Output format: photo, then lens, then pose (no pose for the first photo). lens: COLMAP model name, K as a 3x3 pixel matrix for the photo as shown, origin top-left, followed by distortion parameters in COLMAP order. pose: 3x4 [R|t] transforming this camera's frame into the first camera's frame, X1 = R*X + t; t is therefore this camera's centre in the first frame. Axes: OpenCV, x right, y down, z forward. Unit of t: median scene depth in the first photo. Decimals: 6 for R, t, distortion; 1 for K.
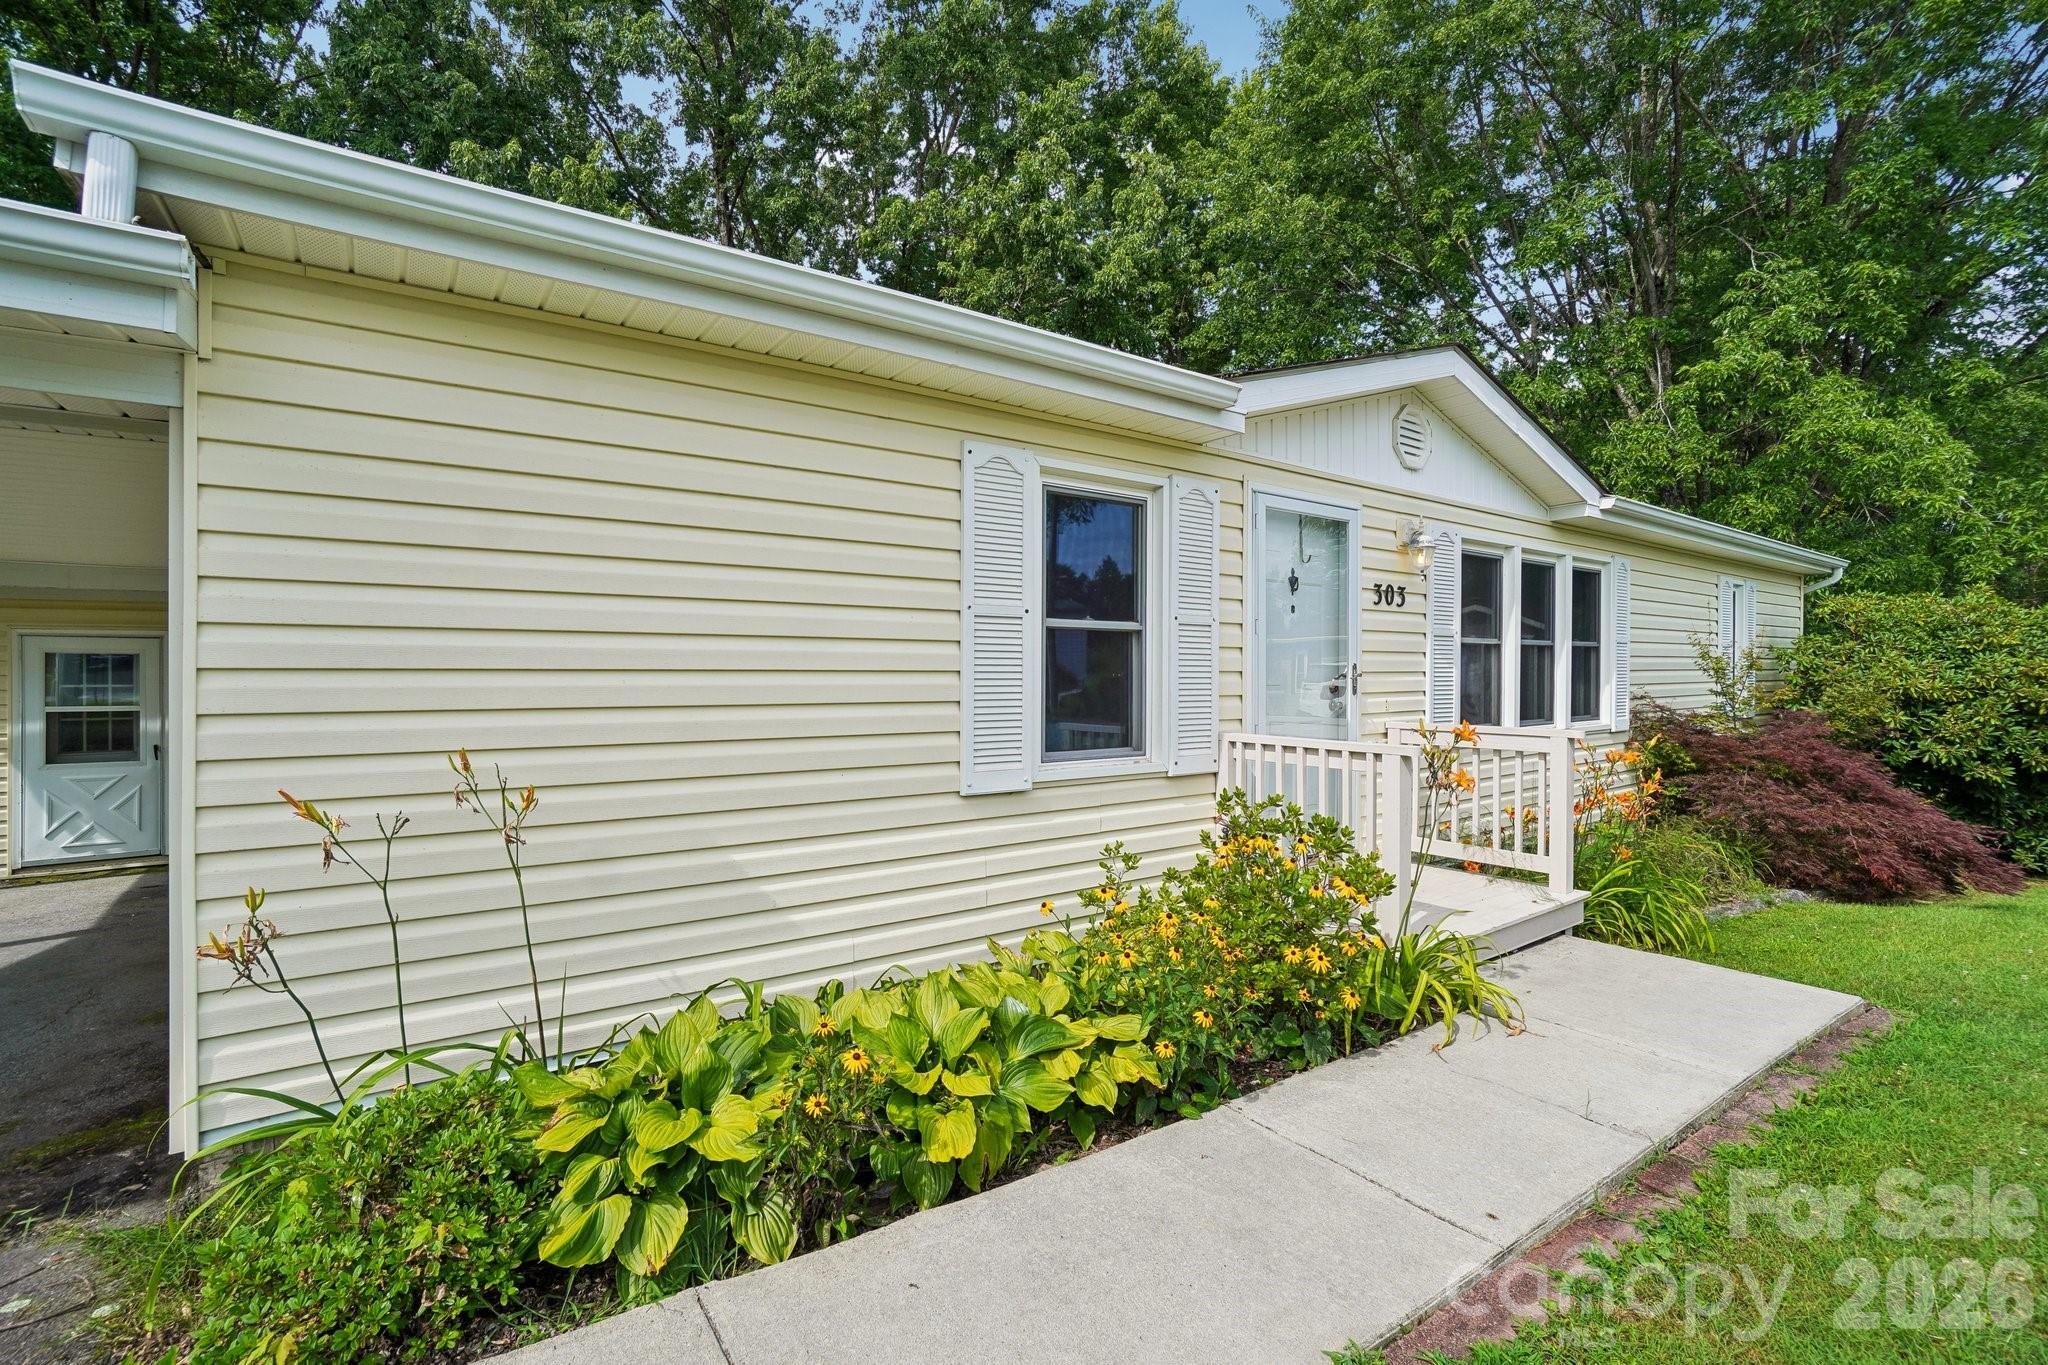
lens RADIAL K [[920.3, 0, 1024.5], [0, 920.3, 674.8], [0, 0, 1]] dist [-0.053215, 0.016956]
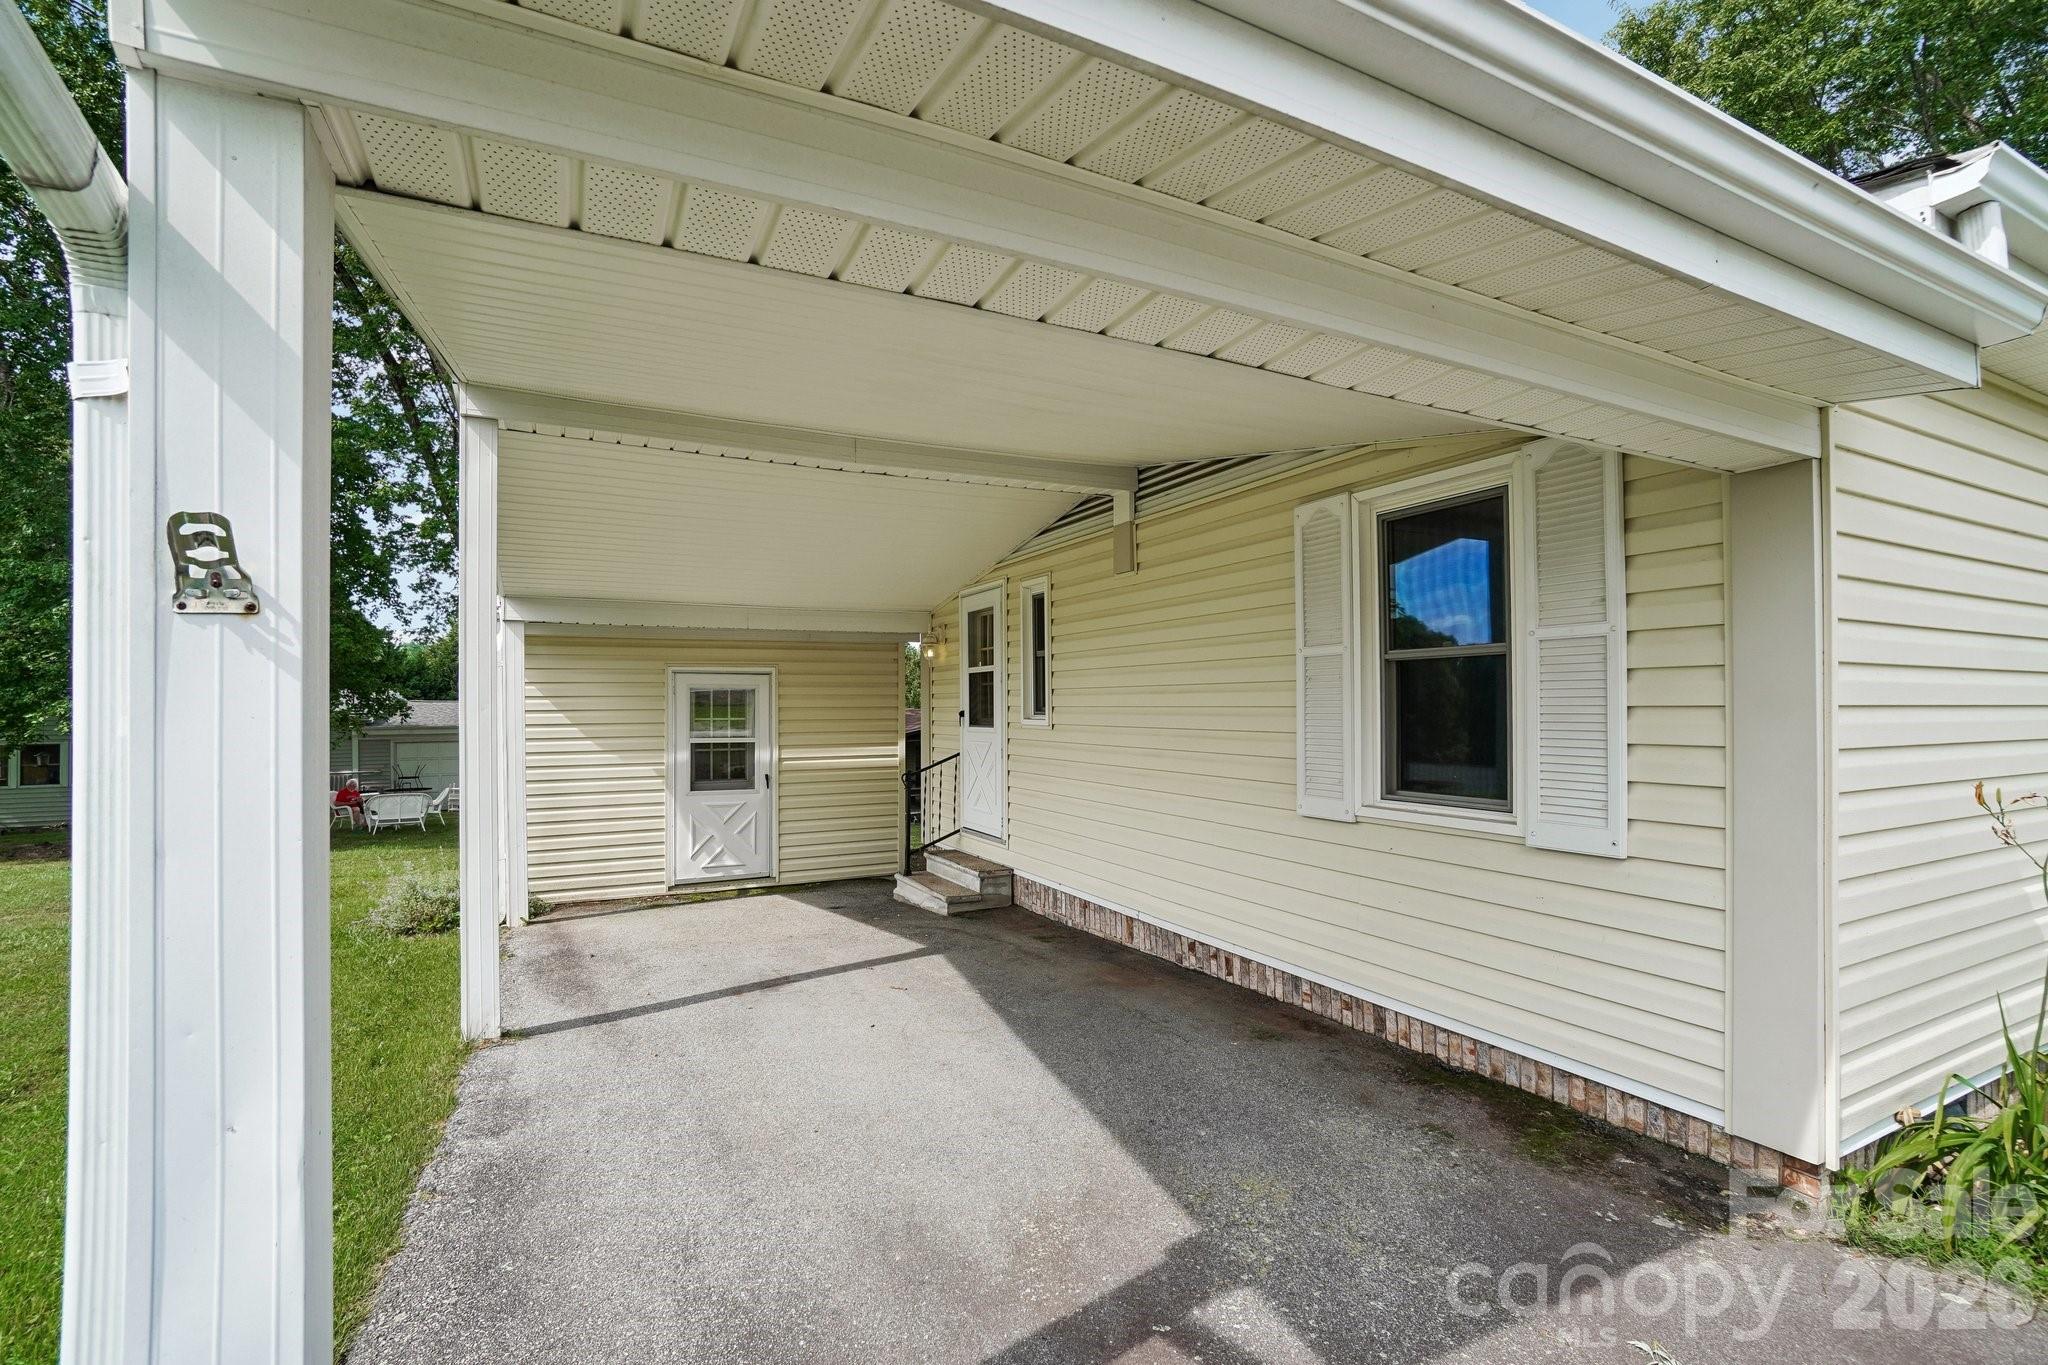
lens RADIAL K [[920.3, 0, 1027.6], [0, 920.3, 693.7], [0, 0, 1]] dist [-0.053215, 0.016956]
pose [[0.990822, -0.006527, -0.135013, -0.755841], [0.005180, 0.999933, -0.010326, -0.006043], [0.135071, 0.009532, 0.990790, -0.080209]]
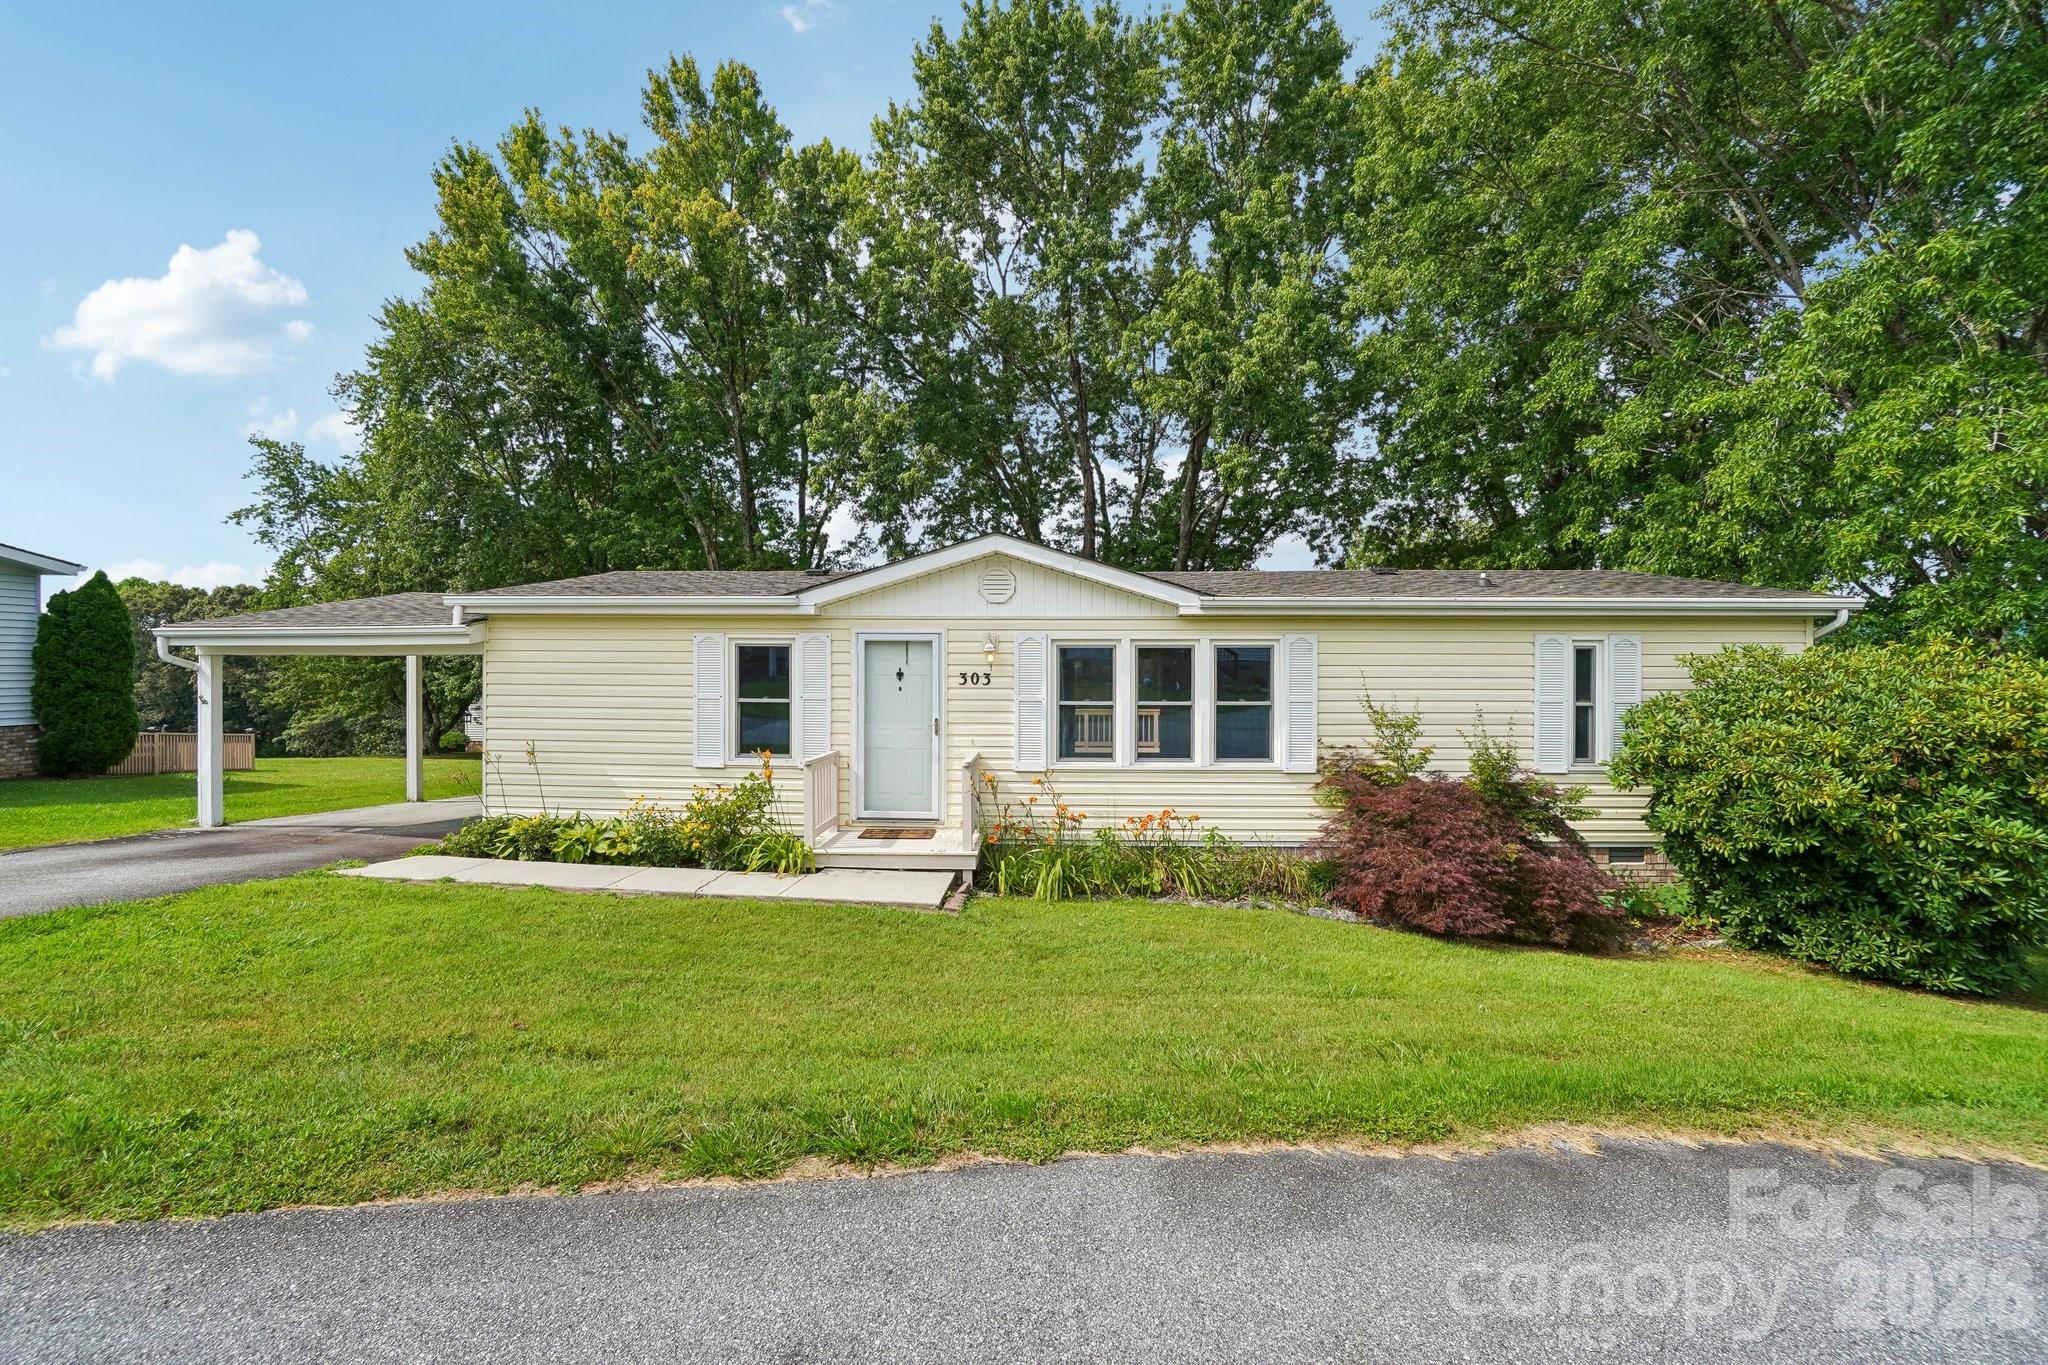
lens RADIAL K [[920.3, 0, 1036.3], [0, 920.3, 688.9], [0, 0, 1]] dist [-0.053215, 0.016956]
pose [[0.779662, 0.017541, -0.625954, 1.615684], [-0.007582, 0.999799, 0.018573, -0.102639], [0.626154, -0.009734, 0.779638, -0.302818]]
